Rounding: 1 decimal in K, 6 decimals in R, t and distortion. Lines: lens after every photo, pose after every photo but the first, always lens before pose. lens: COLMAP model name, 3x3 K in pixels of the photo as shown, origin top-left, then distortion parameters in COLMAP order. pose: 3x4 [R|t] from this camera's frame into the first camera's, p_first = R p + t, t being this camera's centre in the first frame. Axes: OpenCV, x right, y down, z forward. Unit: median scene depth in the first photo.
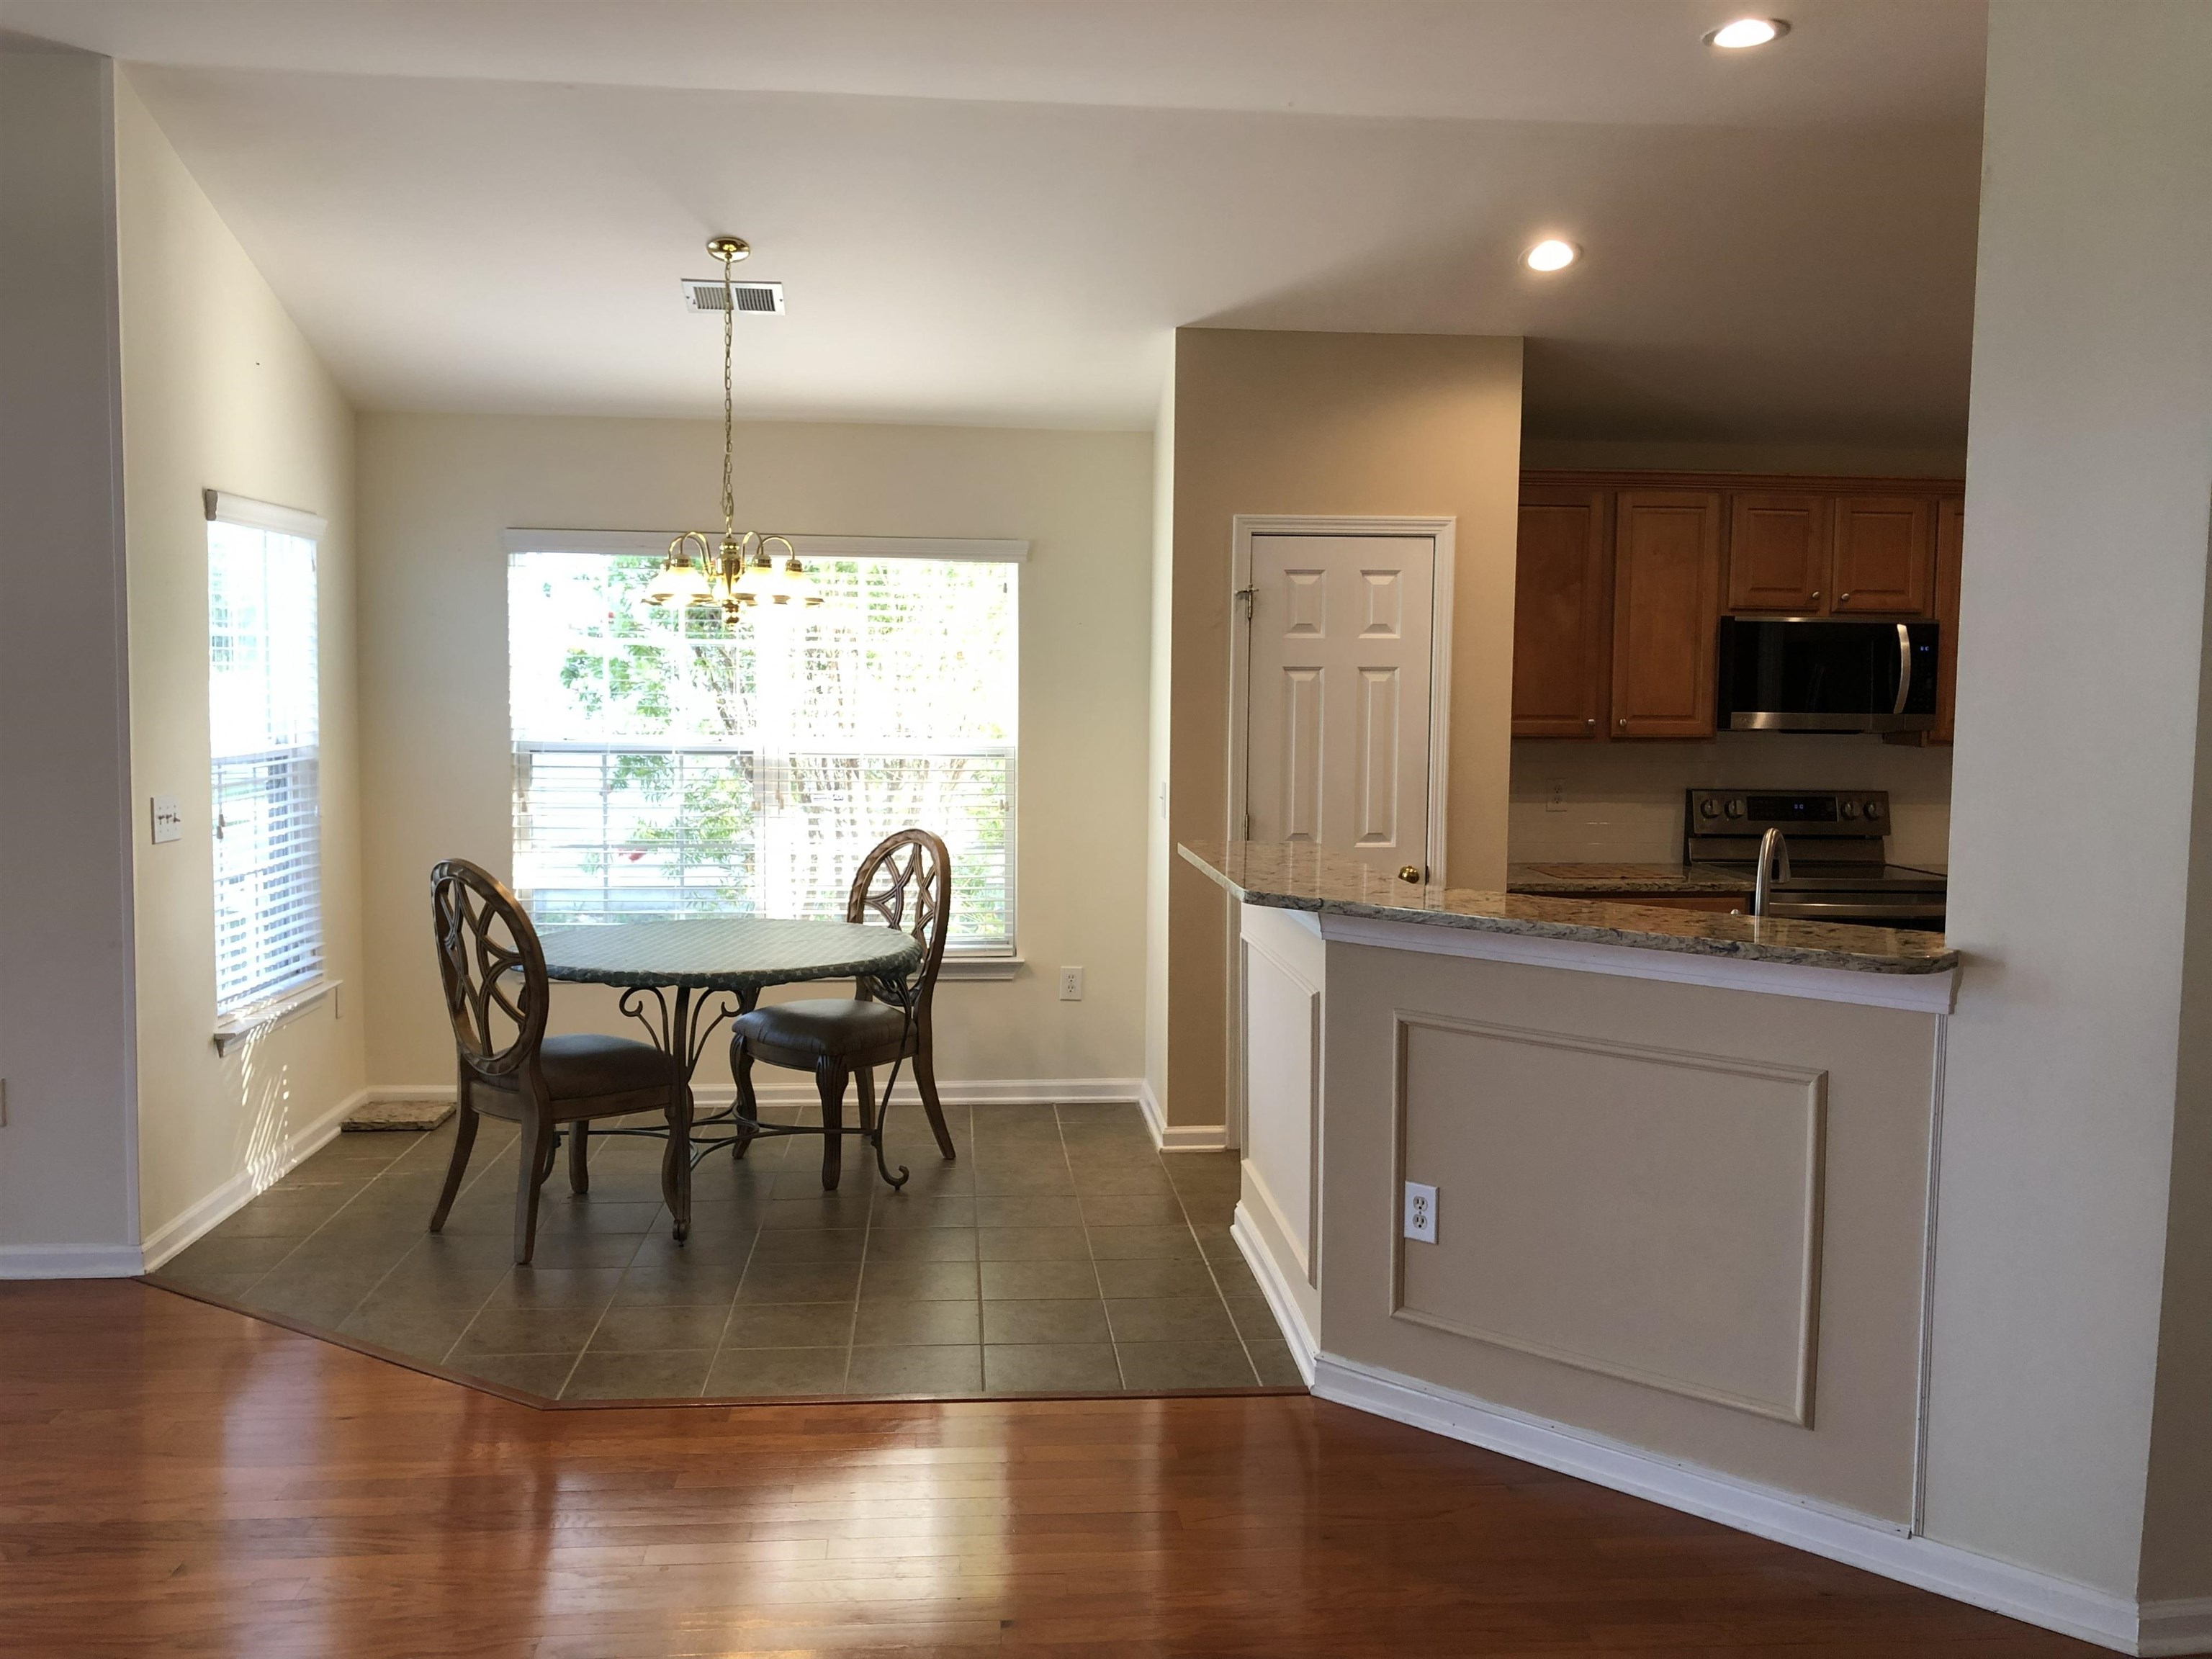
lens RADIAL K [[1816.8, 0, 1106.1], [0, 1816.8, 822.6], [0, 0, 1]] dist [0.009876, 0.000491]
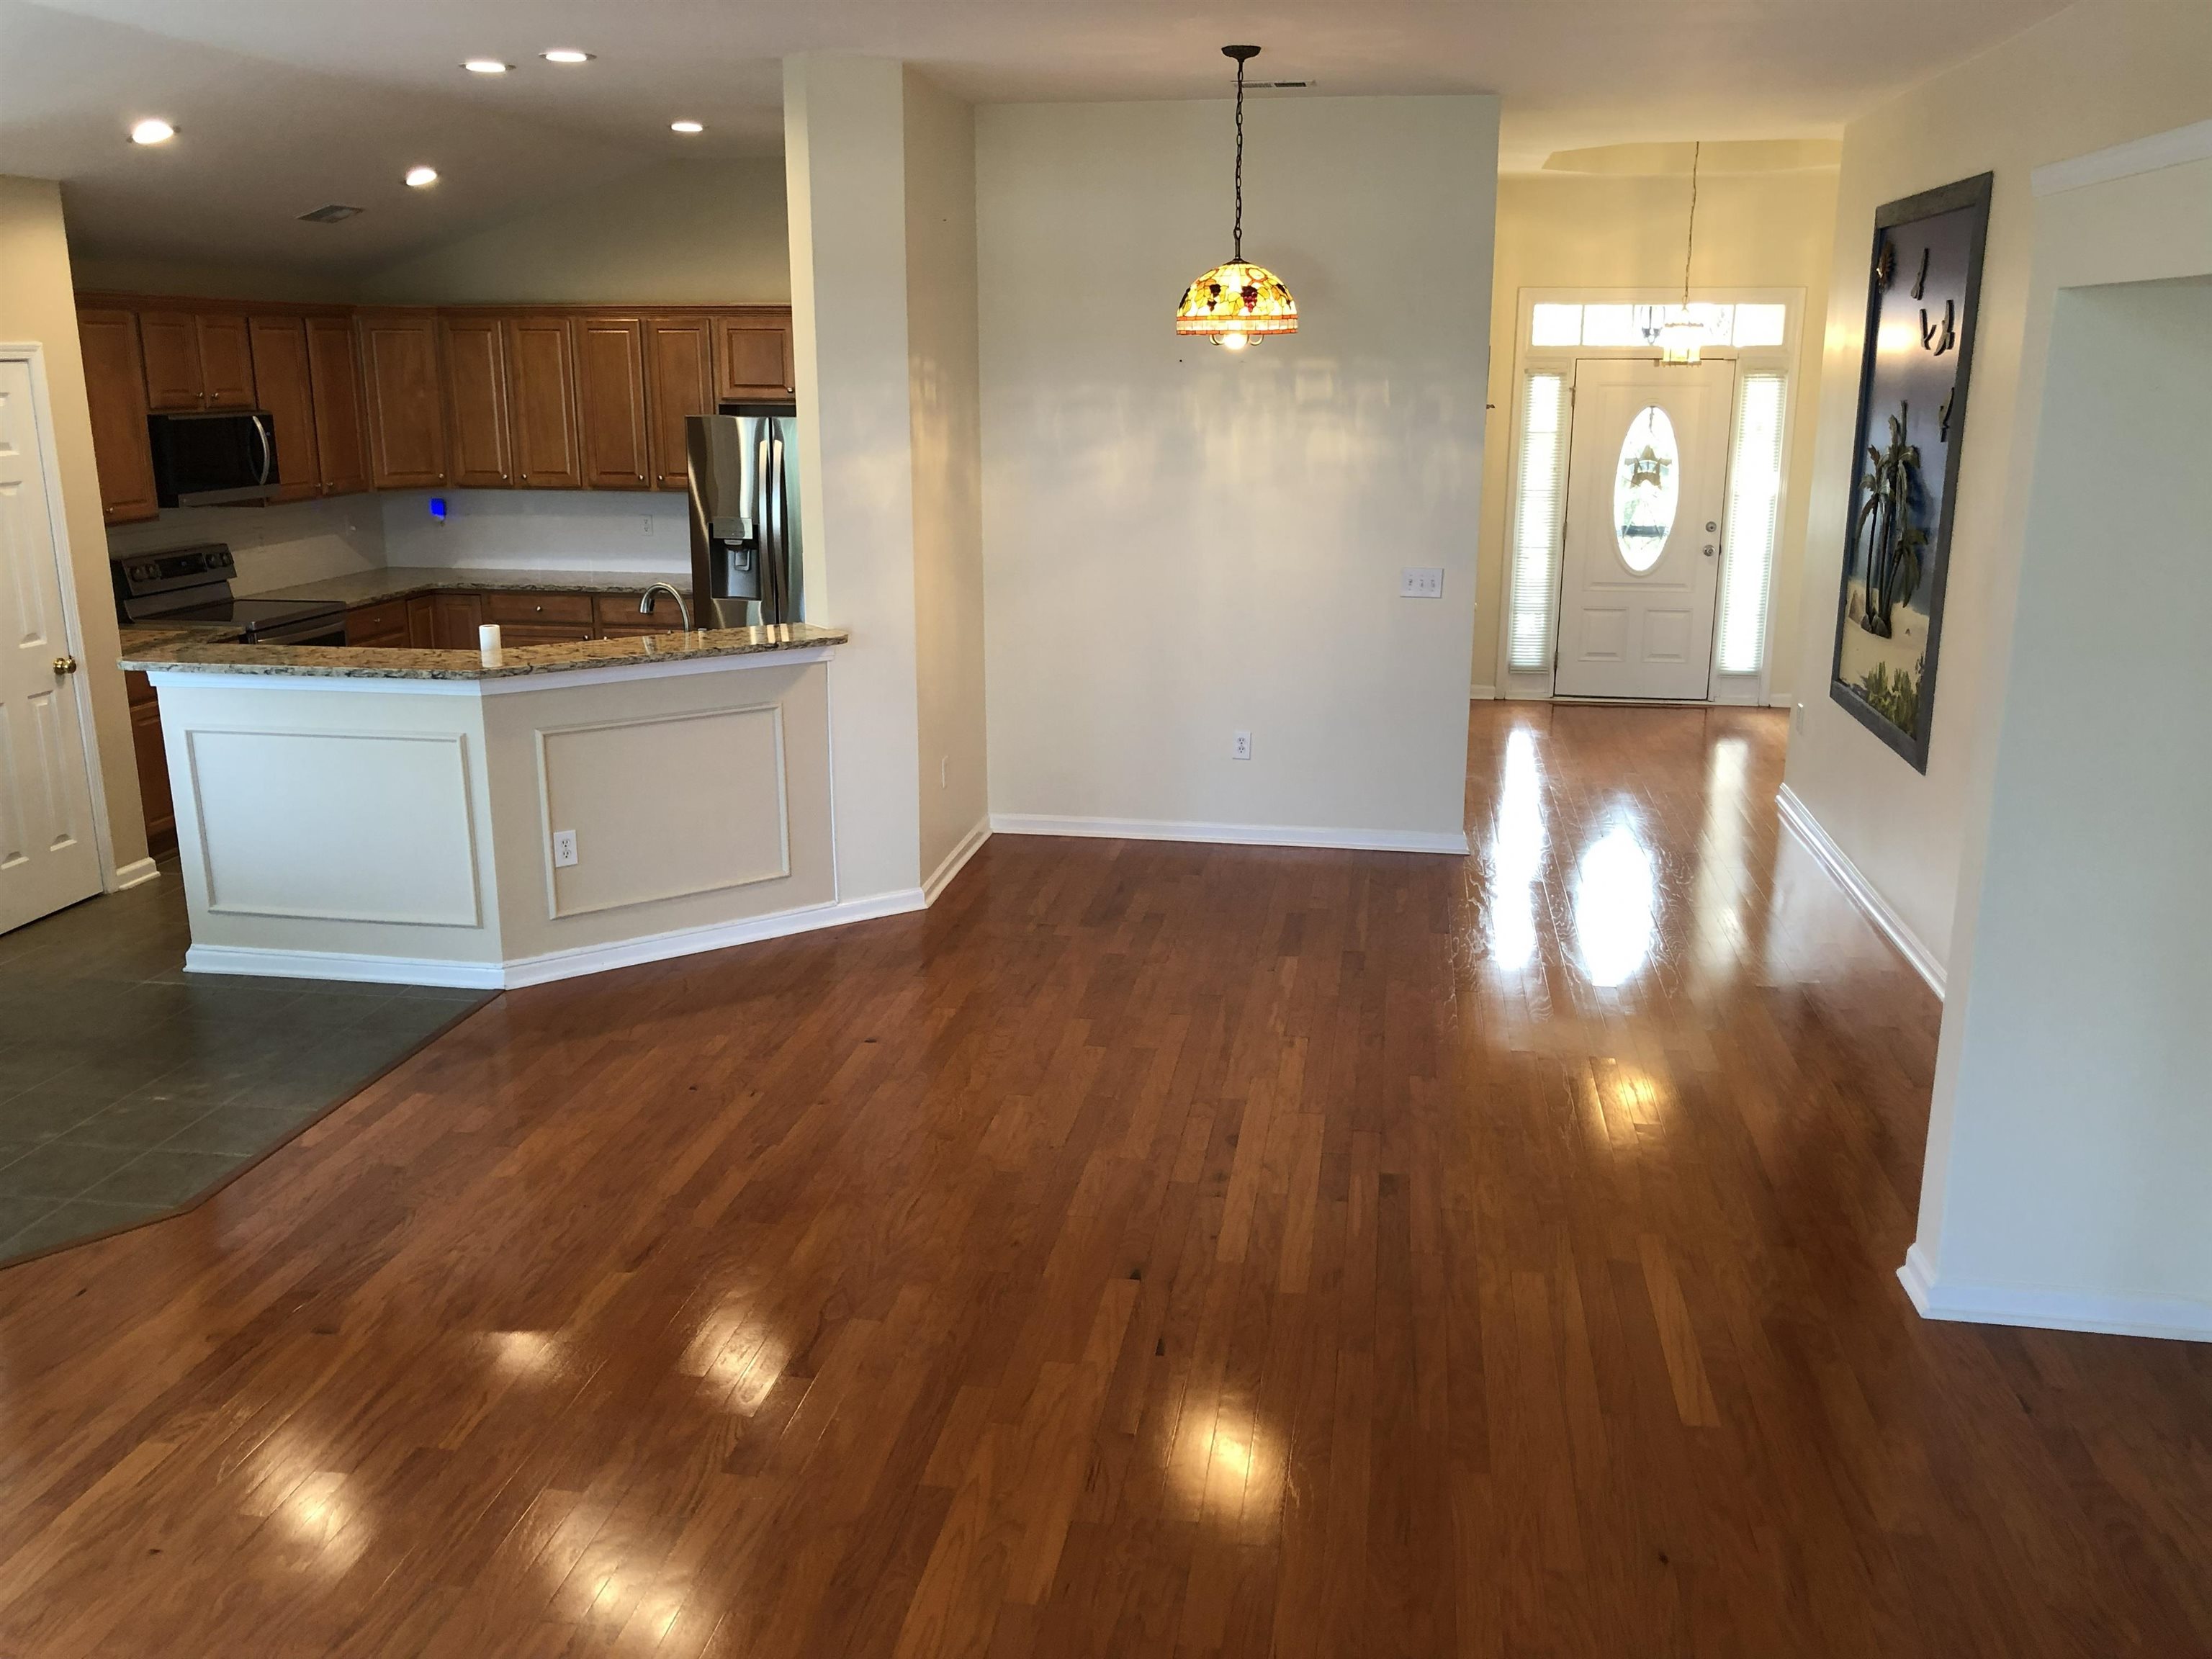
lens RADIAL K [[1816.8, 0, 1104.8], [0, 1816.8, 828.9], [0, 0, 1]] dist [0.009876, 0.000491]
pose [[0.238564, -0.256500, 0.936640, -0.776734], [0.076794, 0.966451, 0.245104, -0.102641], [-0.968086, 0.013455, 0.250258, 0.084788]]
